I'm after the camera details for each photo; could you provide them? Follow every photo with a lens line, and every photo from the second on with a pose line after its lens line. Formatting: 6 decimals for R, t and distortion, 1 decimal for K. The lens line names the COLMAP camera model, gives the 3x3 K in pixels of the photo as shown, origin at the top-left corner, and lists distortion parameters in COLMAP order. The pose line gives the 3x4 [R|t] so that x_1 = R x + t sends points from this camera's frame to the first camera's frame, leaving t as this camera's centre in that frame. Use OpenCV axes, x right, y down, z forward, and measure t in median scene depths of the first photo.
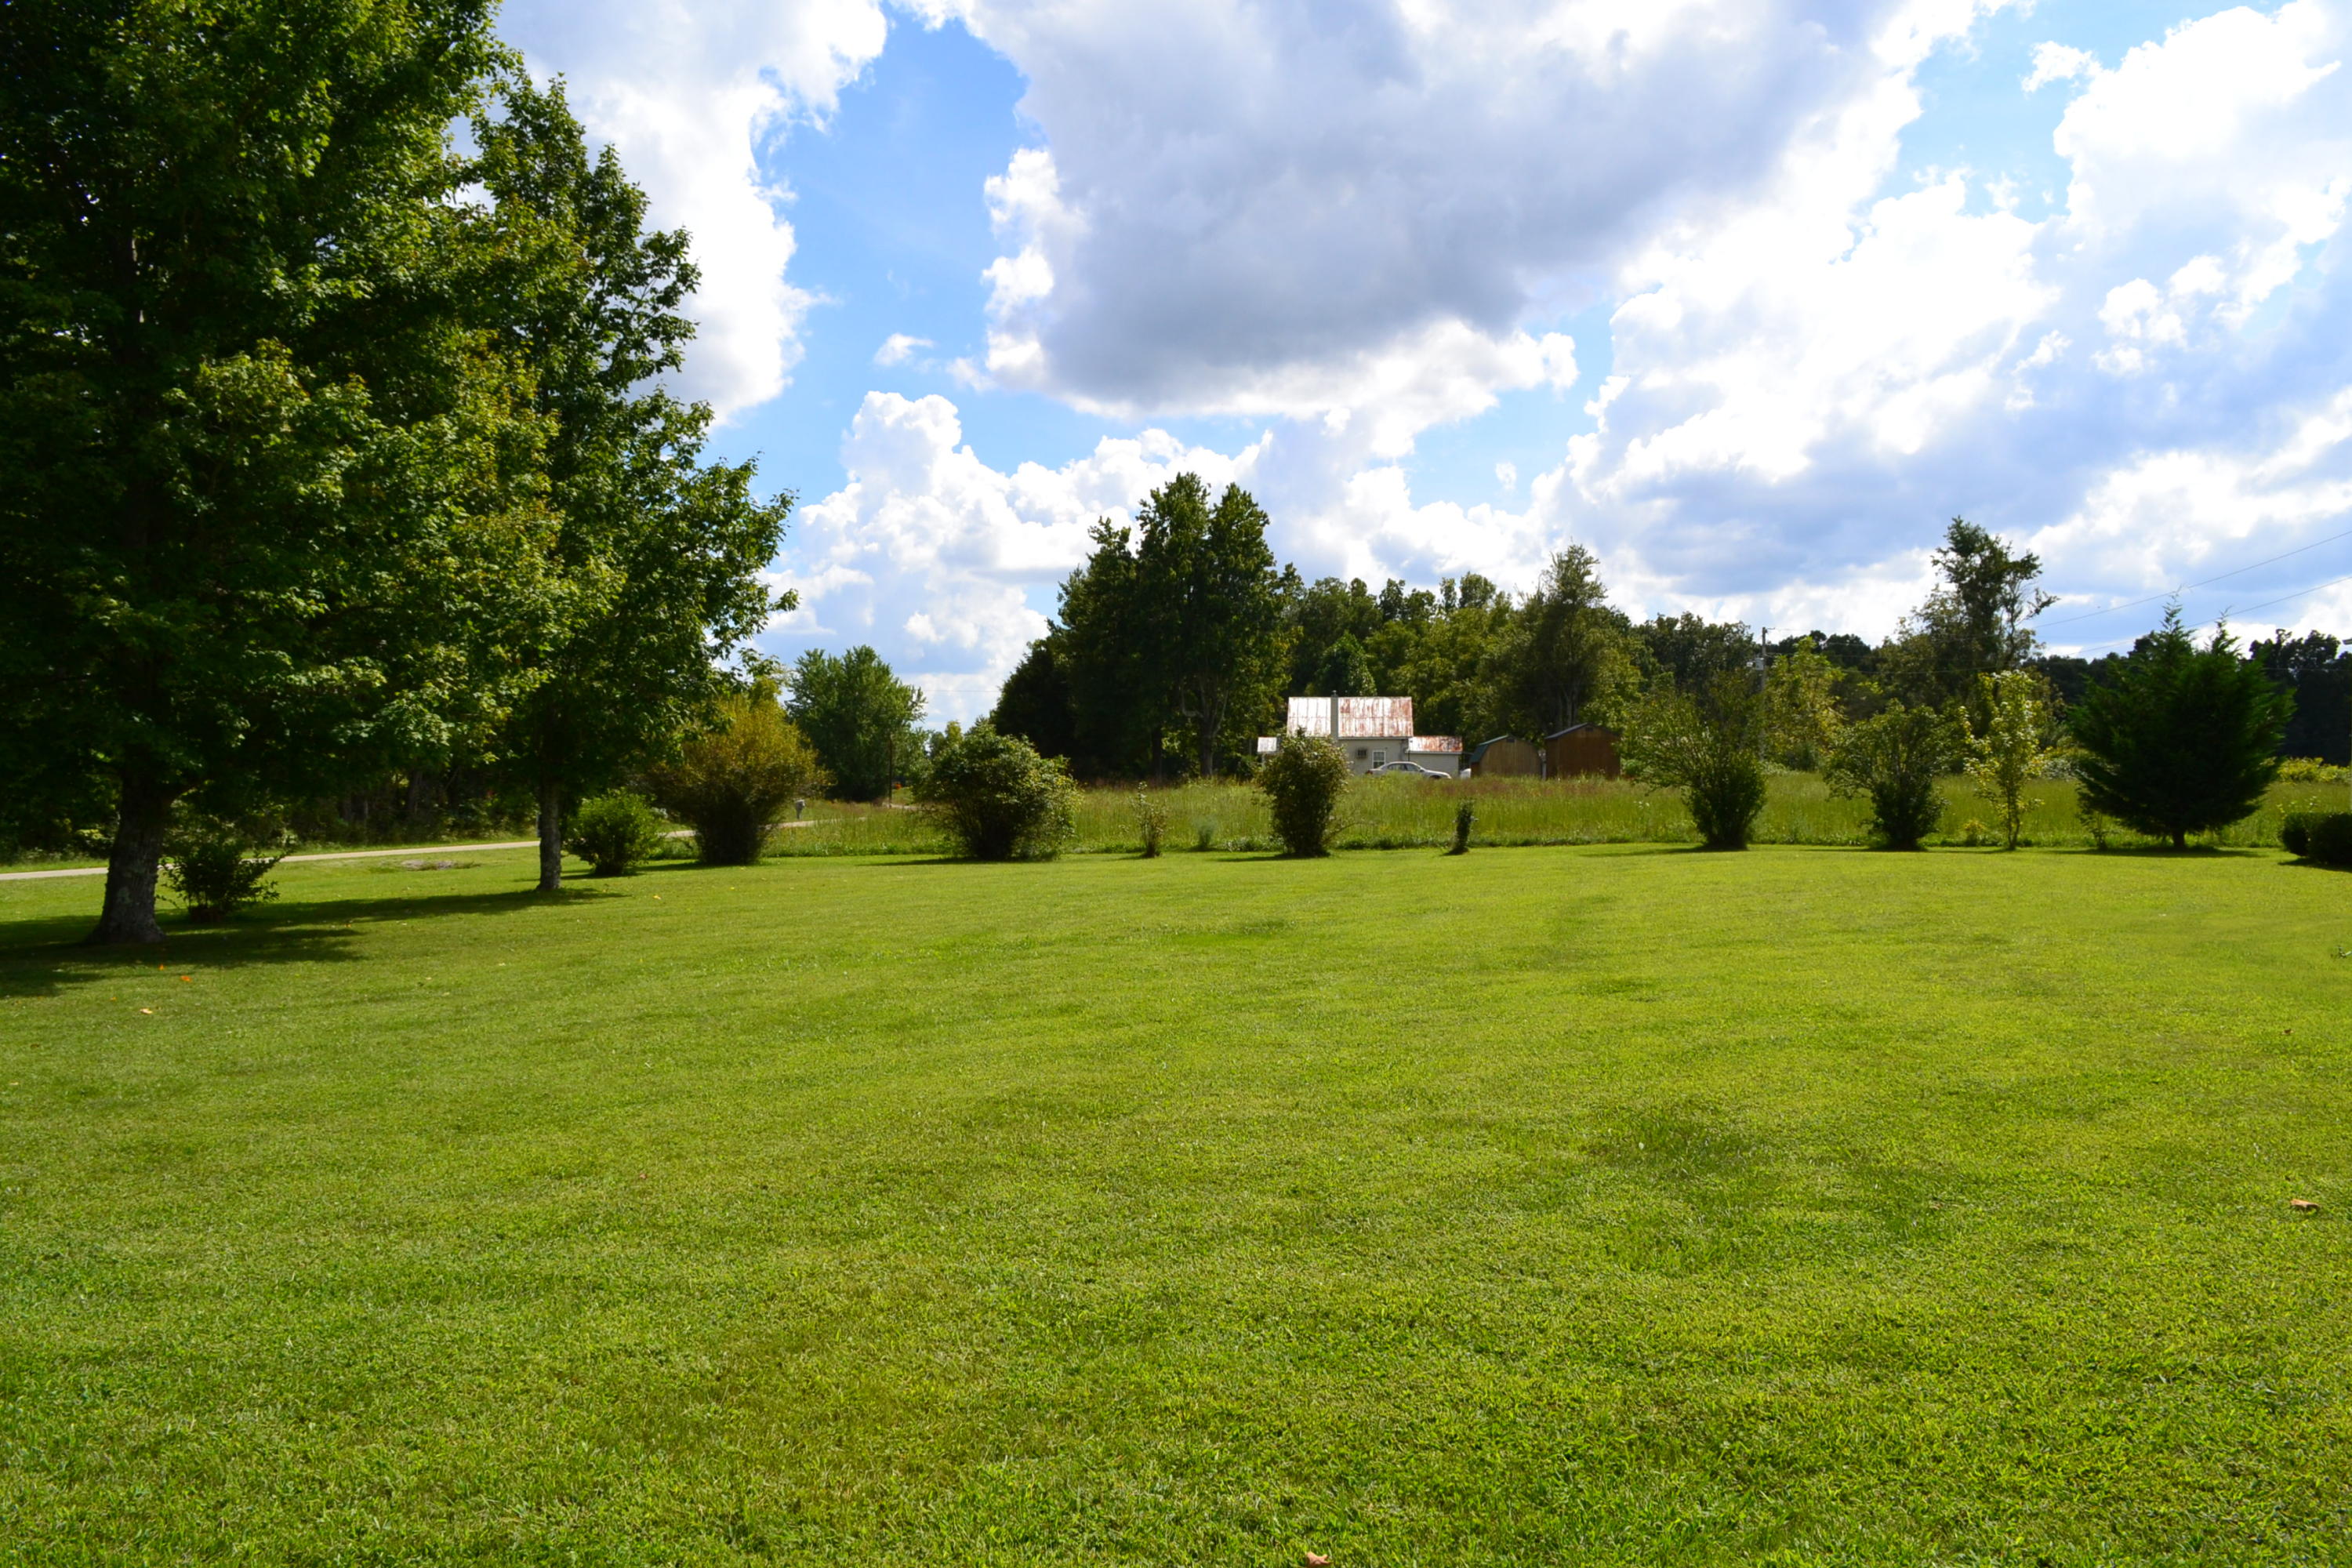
lens RADIAL K [[1861.9, 0, 1184.5], [0, 1861.9, 776.0], [0, 0, 1]] dist [-0.011420, 0.003160]
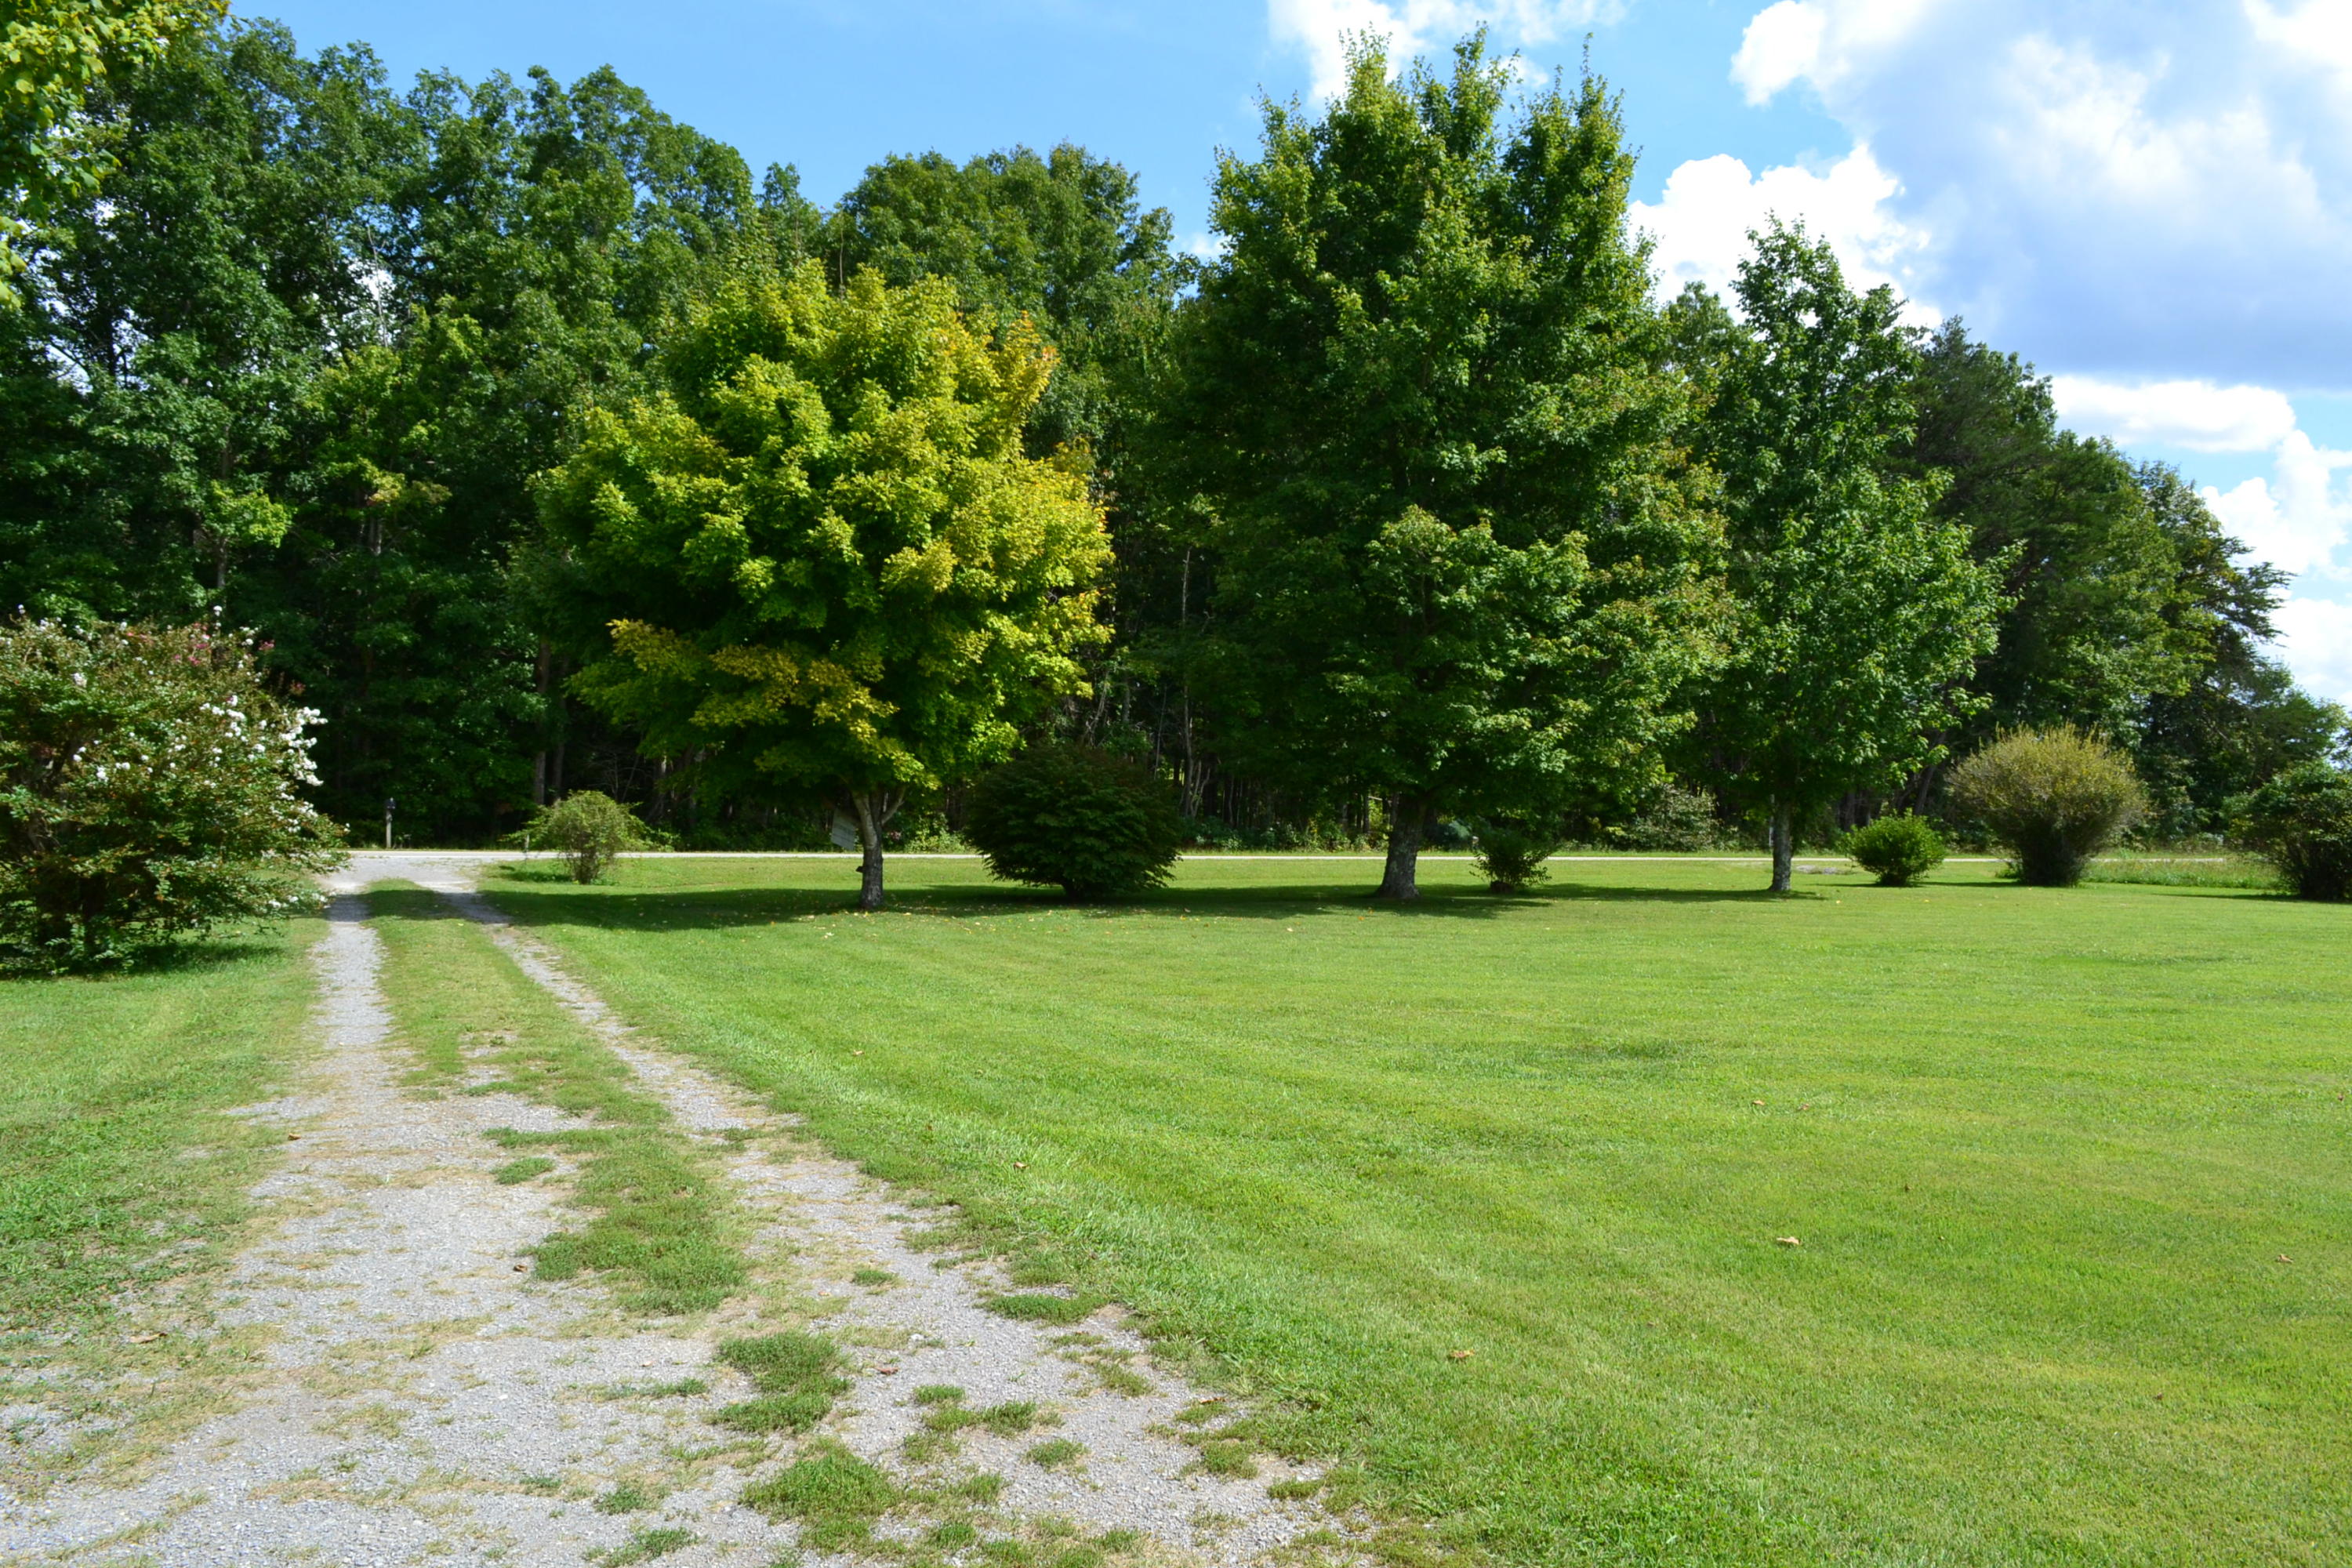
lens RADIAL K [[1861.9, 0, 1173.4], [0, 1861.9, 788.1], [0, 0, 1]] dist [-0.011420, 0.003160]
pose [[0.652480, 0.029052, -0.757249, 0.324542], [-0.029531, 0.999481, 0.012901, -0.009606], [0.757231, 0.013944, 0.652999, -0.090354]]
